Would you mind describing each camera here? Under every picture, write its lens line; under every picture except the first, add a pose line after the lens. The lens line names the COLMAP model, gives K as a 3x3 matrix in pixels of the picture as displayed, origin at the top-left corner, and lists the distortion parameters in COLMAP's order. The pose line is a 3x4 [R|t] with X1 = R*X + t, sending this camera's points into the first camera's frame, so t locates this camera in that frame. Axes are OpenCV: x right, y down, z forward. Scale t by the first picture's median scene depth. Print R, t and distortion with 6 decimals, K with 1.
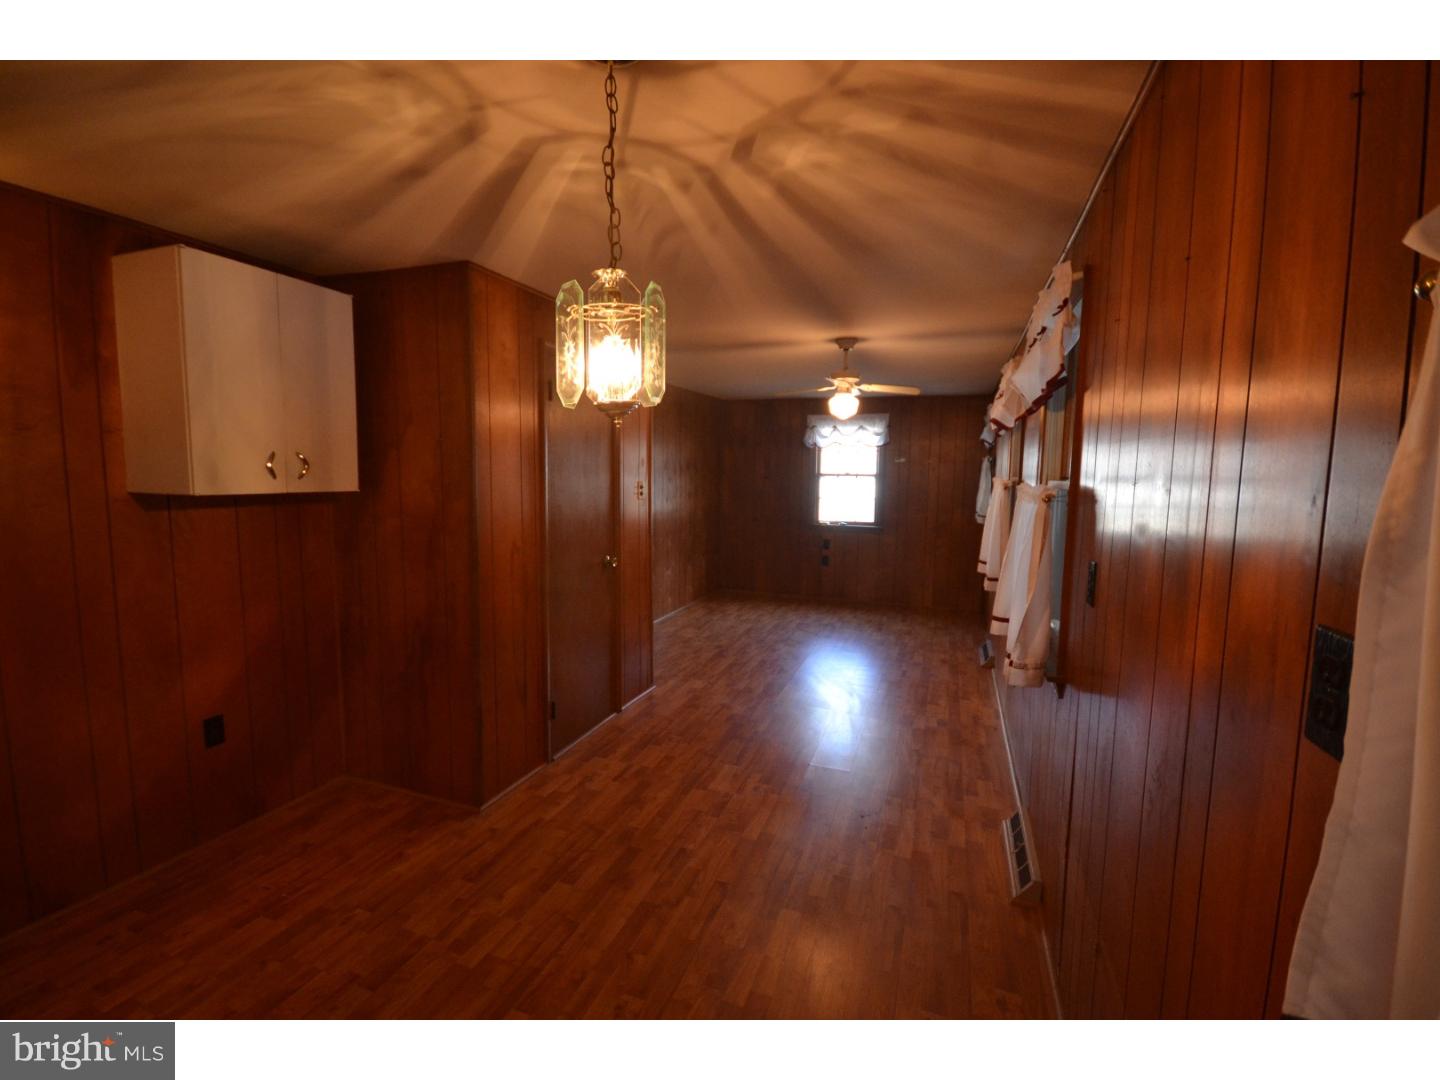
lens RADIAL K [[643.9, 0, 710.5], [0, 643.9, 539.3], [0, 0, 1]] dist [-0.002083, -0.000272]
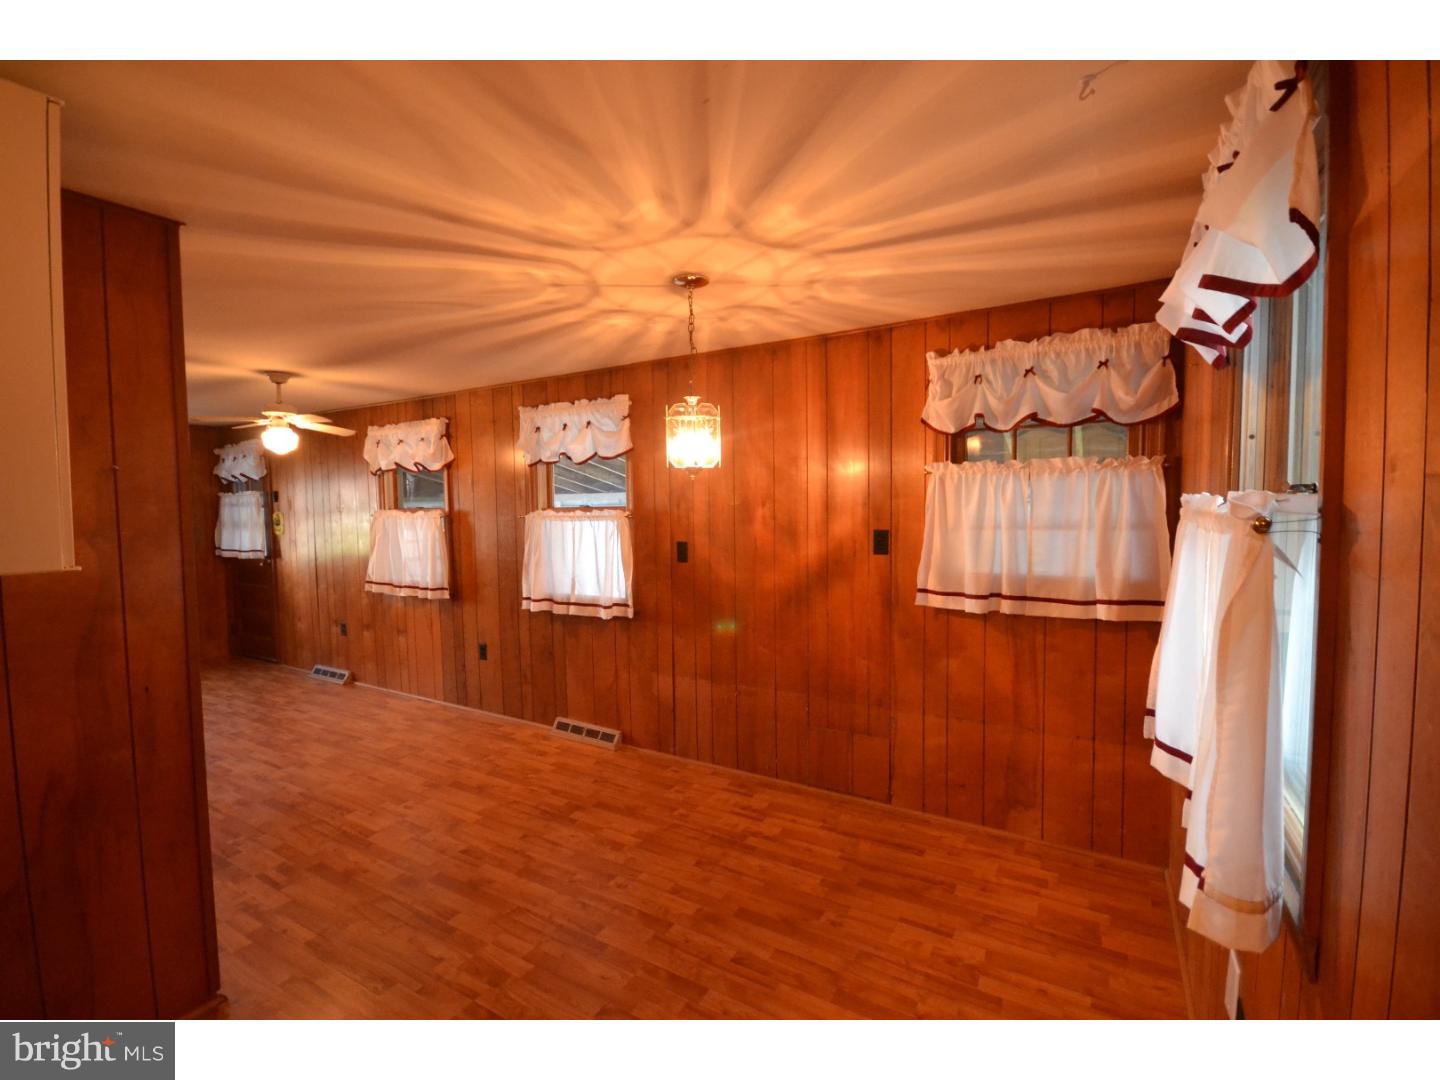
lens RADIAL K [[643.9, 0, 711.4], [0, 643.9, 535.7], [0, 0, 1]] dist [-0.002083, -0.000272]
pose [[0.171880, -0.064558, 0.983000, -0.687870], [0.123232, 0.991421, 0.043563, -0.030069], [-0.977380, 0.113650, 0.178361, 0.225708]]
